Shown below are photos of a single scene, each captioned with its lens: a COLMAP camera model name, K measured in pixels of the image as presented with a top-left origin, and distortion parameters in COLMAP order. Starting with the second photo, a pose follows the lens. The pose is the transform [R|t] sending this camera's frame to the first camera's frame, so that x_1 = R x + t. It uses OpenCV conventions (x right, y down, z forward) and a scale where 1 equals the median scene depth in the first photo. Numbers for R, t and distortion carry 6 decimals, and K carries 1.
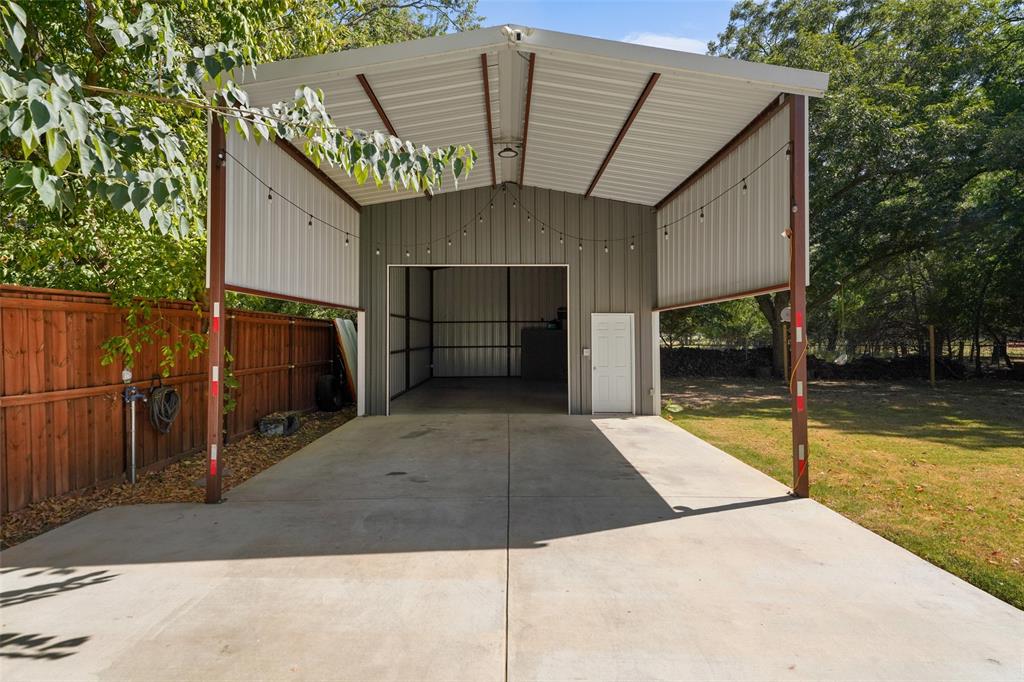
lens RADIAL K [[532.4, 0, 509.4], [0, 532.4, 323.9], [0, 0, 1]] dist [0.034771, 0.010031]
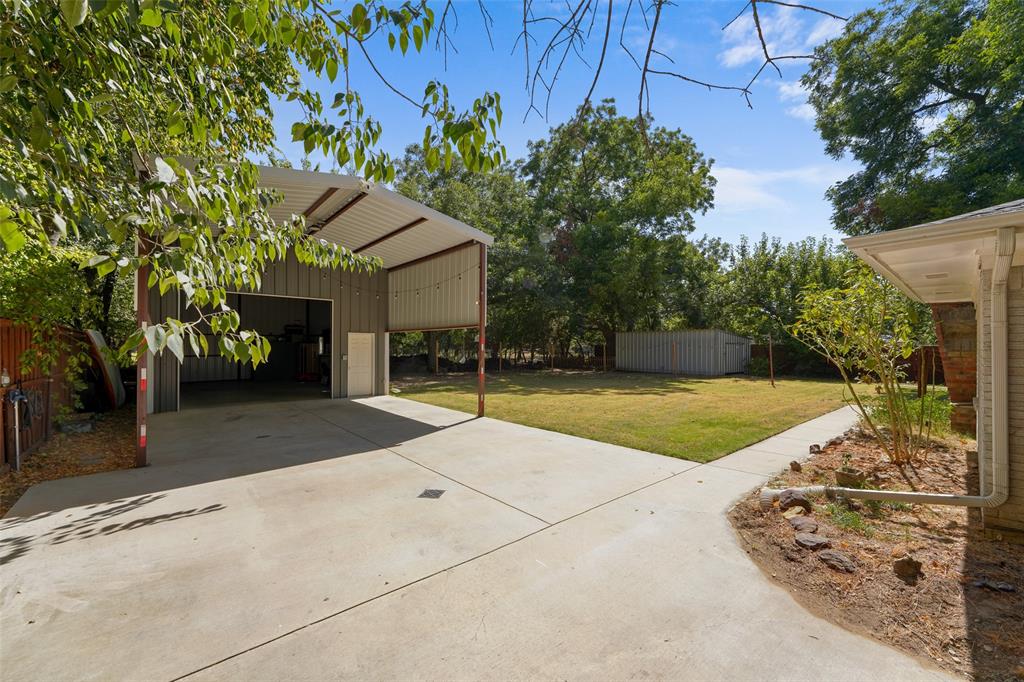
lens RADIAL K [[406.2, 0, 508.5], [0, 406.2, 345.2], [0, 0, 1]] dist [0.000053, -0.000130]
pose [[0.755210, 0.007509, 0.655439, -0.464438], [-0.019680, 0.999743, 0.011223, -0.009596], [-0.655187, -0.021375, 0.755164, -0.348507]]
